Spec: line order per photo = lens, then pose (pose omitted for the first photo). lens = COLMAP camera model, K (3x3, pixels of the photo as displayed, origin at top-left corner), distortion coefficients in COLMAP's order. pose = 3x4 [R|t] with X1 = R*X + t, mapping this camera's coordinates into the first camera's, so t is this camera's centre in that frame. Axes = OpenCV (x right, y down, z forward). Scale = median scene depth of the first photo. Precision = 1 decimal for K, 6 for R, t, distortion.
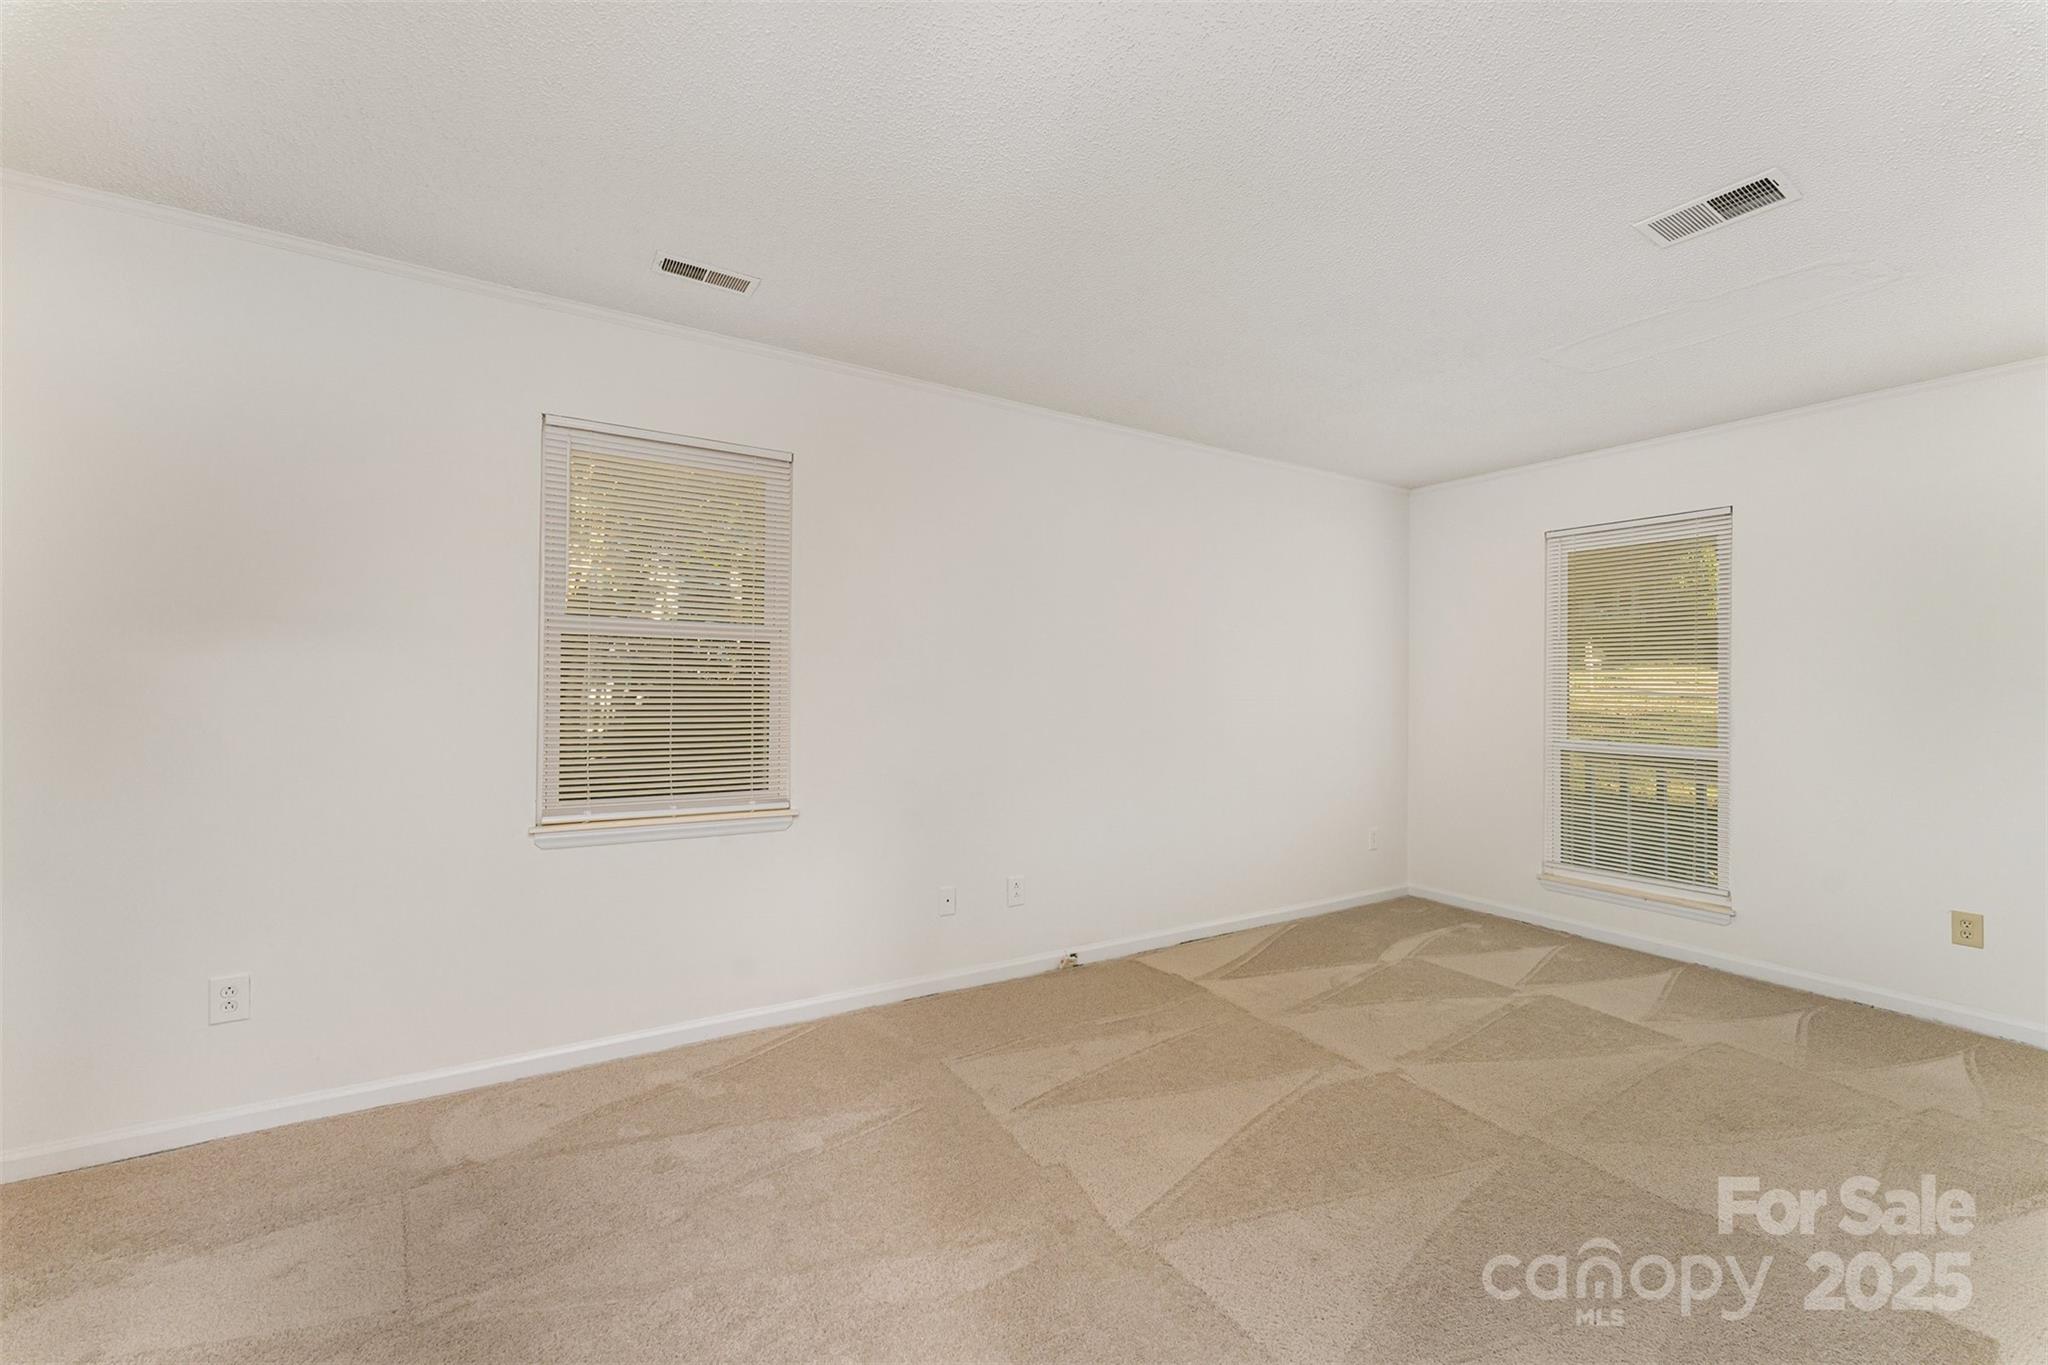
lens RADIAL K [[828.1, 0, 1040.7], [0, 828.1, 675.4], [0, 0, 1]] dist [0.001714, -0.000022]
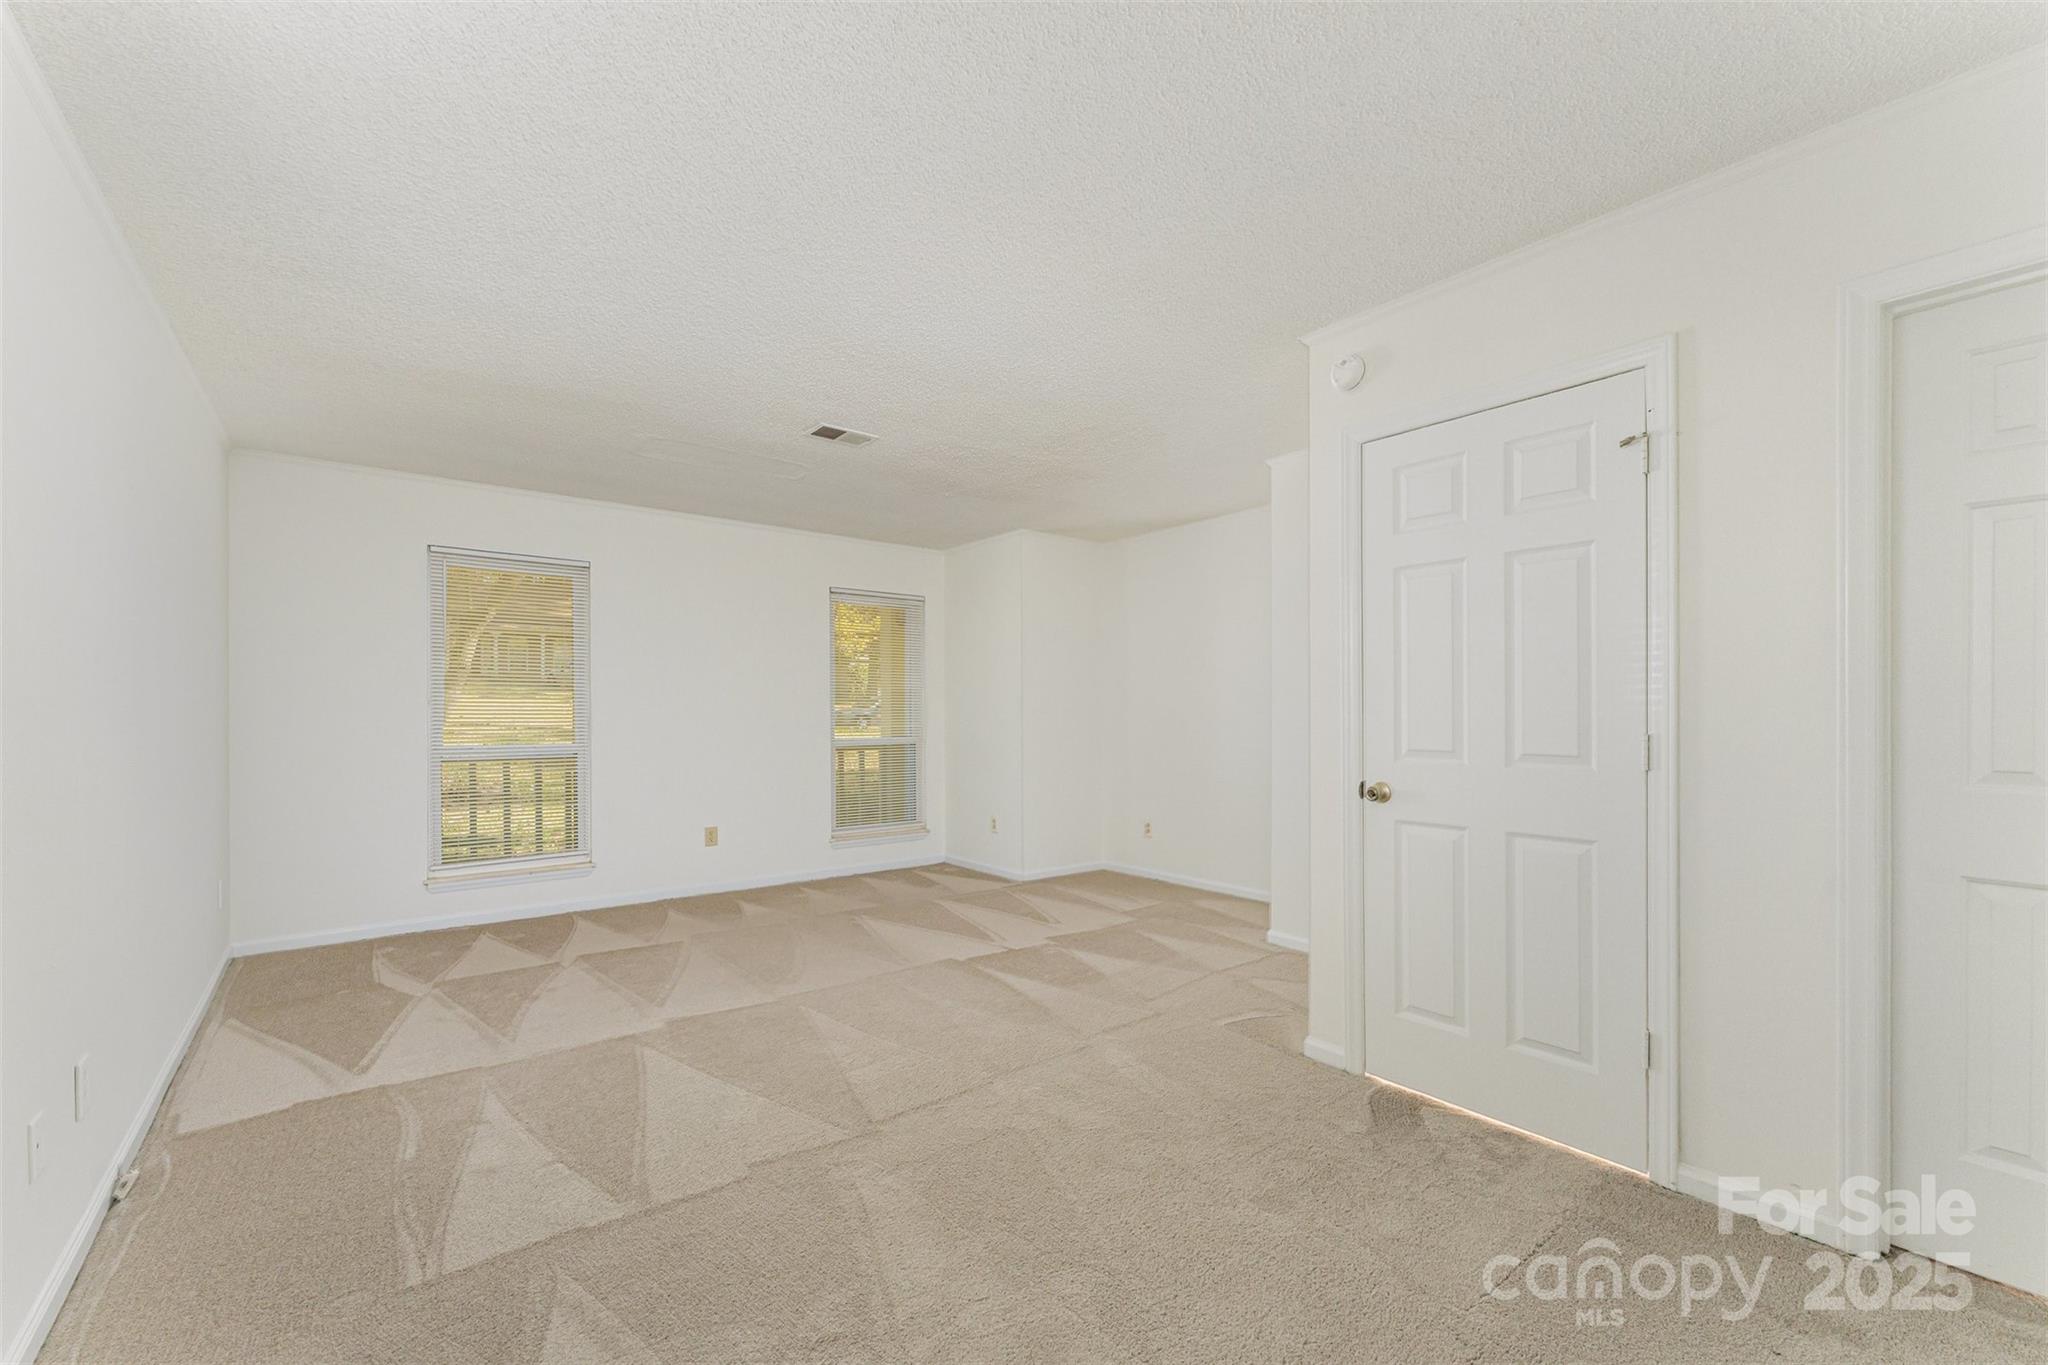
lens RADIAL K [[828.1, 0, 1041.5], [0, 828.1, 696.1], [0, 0, 1]] dist [0.001714, -0.000022]
pose [[-0.120936, 0.004185, 0.992651, -0.613640], [-0.019098, 0.999796, -0.006542, 0.006934], [-0.992477, -0.019749, -0.120832, 0.461117]]
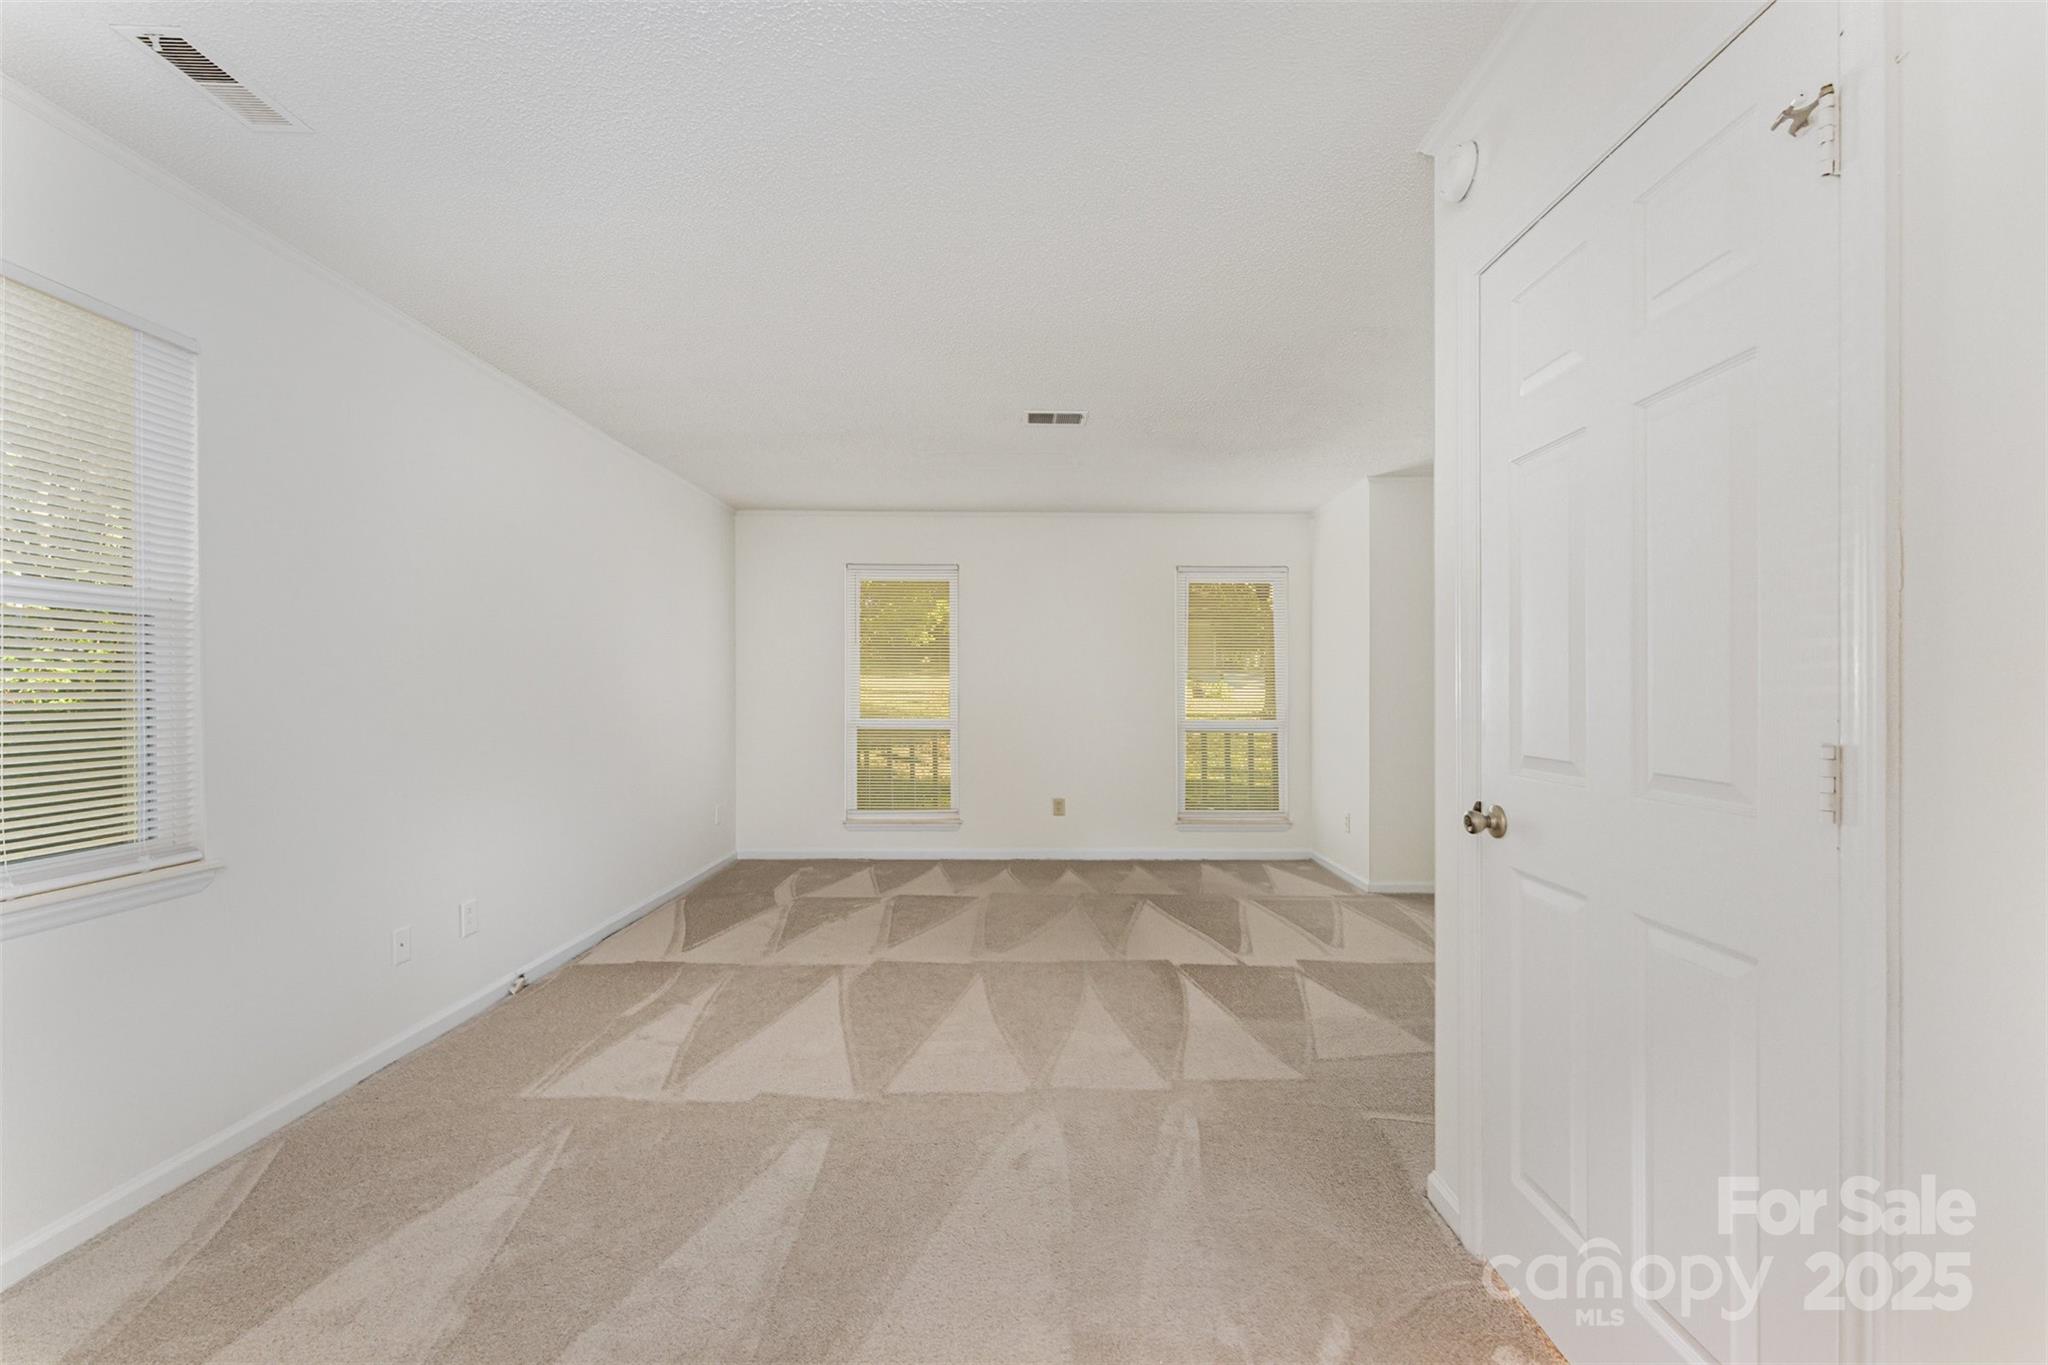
lens RADIAL K [[828.1, 0, 1044.0], [0, 828.1, 683.3], [0, 0, 1]] dist [0.001714, -0.000022]
pose [[0.523560, -0.006181, 0.851966, -0.444944], [-0.007714, 0.999898, 0.011995, 0.000372], [-0.851954, -0.012852, 0.523459, 0.038380]]
